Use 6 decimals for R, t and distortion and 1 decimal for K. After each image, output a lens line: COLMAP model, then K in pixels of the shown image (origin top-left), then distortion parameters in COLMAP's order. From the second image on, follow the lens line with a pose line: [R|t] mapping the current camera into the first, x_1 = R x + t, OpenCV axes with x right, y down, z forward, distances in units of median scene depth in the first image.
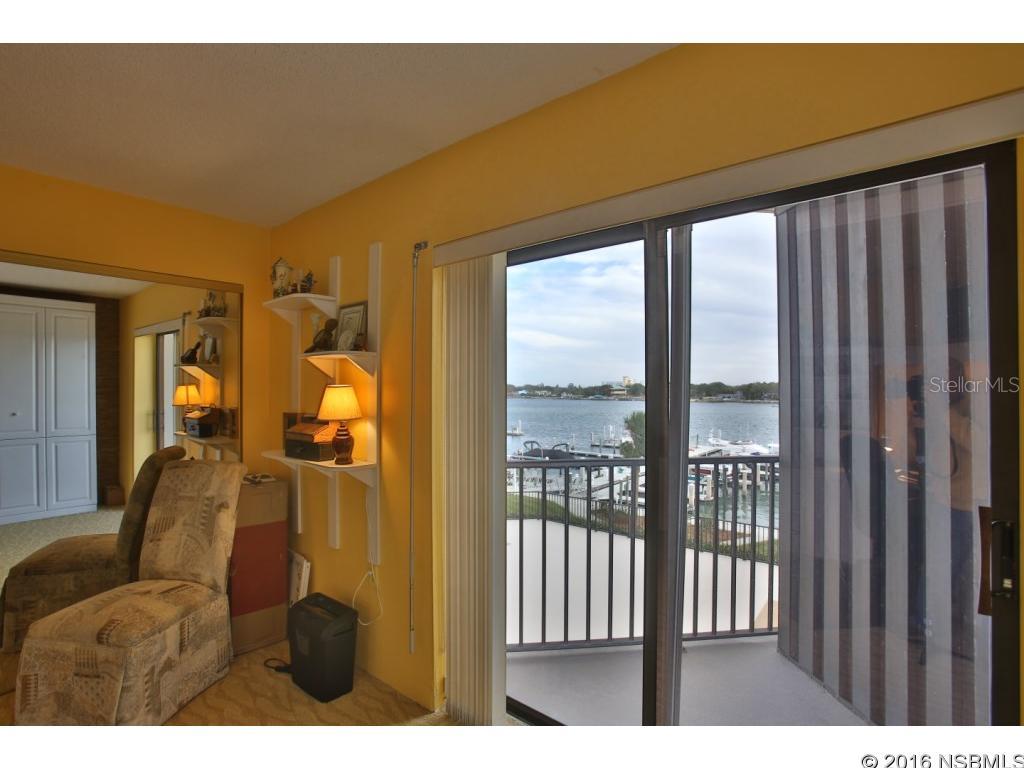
lens RADIAL K [[494.3, 0, 505.7], [0, 494.3, 383.4], [0, 0, 1]] dist [-0.078837, 0.034638]
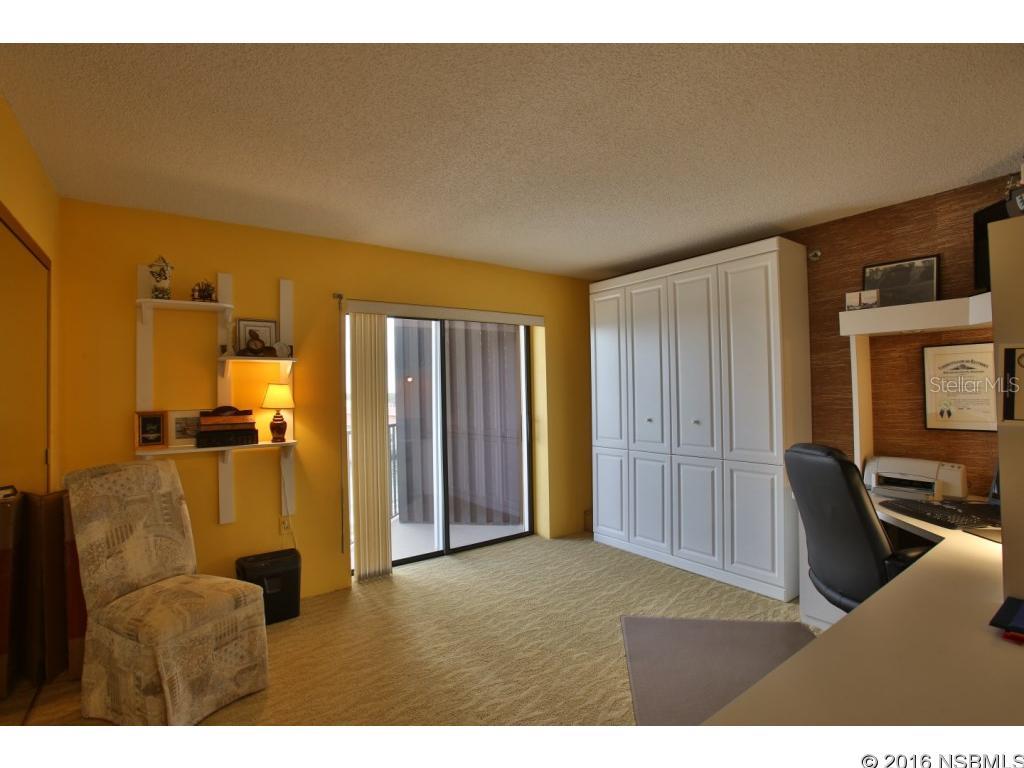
lens RADIAL K [[494.3, 0, 505.7], [0, 494.3, 383.4], [0, 0, 1]] dist [-0.078837, 0.034638]
pose [[0.254893, 0.010210, 0.966915, -1.419765], [0.007872, 0.999889, -0.012634, 0.025491], [-0.966937, 0.010832, 0.254784, 0.059226]]
